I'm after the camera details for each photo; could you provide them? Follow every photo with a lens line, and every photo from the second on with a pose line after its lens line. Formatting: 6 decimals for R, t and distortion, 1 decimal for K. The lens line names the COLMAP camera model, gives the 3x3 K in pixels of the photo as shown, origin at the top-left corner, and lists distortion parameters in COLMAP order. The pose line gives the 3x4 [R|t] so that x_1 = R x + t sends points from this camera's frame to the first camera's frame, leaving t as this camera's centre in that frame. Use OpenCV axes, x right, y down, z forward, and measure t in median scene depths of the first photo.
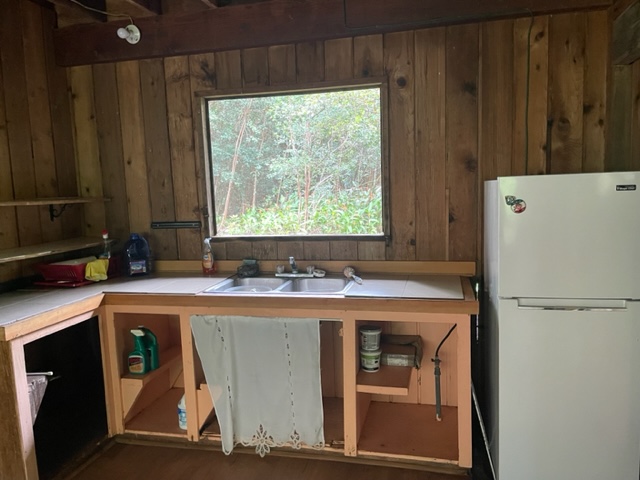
lens RADIAL K [[486.7, 0, 321.7], [0, 486.7, 242.3], [0, 0, 1]] dist [0.083183, -0.108855]
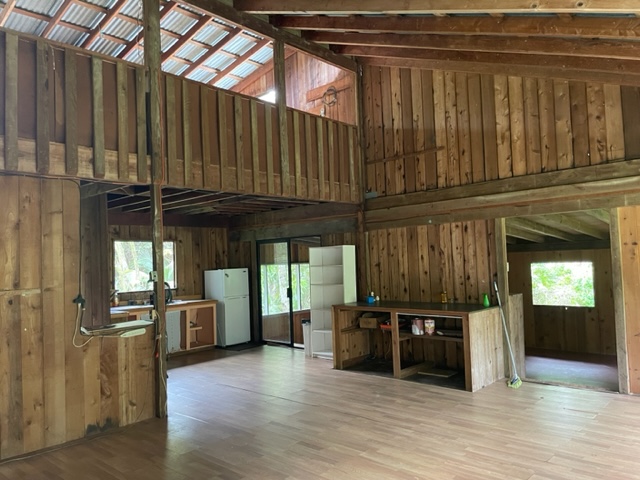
lens RADIAL K [[486.7, 0, 330.2], [0, 486.7, 246.8], [0, 0, 1]] dist [0.083183, -0.108855]
pose [[0.485519, 0.045352, 0.873049, -2.209062], [0.117844, 0.986144, -0.116762, 0.212805], [-0.866247, 0.159573, 0.473448, -1.419170]]
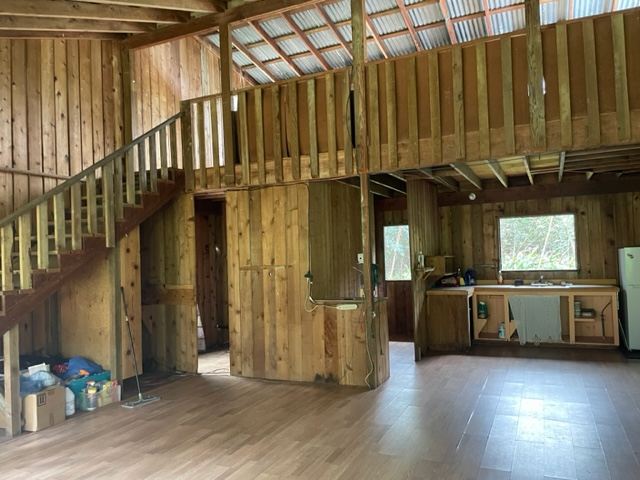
lens RADIAL K [[486.7, 0, 323.7], [0, 486.7, 244.4], [0, 0, 1]] dist [0.083183, -0.108855]
pose [[0.981108, -0.002972, -0.193439, -0.719157], [-0.022371, 0.991432, -0.128697, 0.233162], [0.192164, 0.130593, 0.972635, -1.926272]]
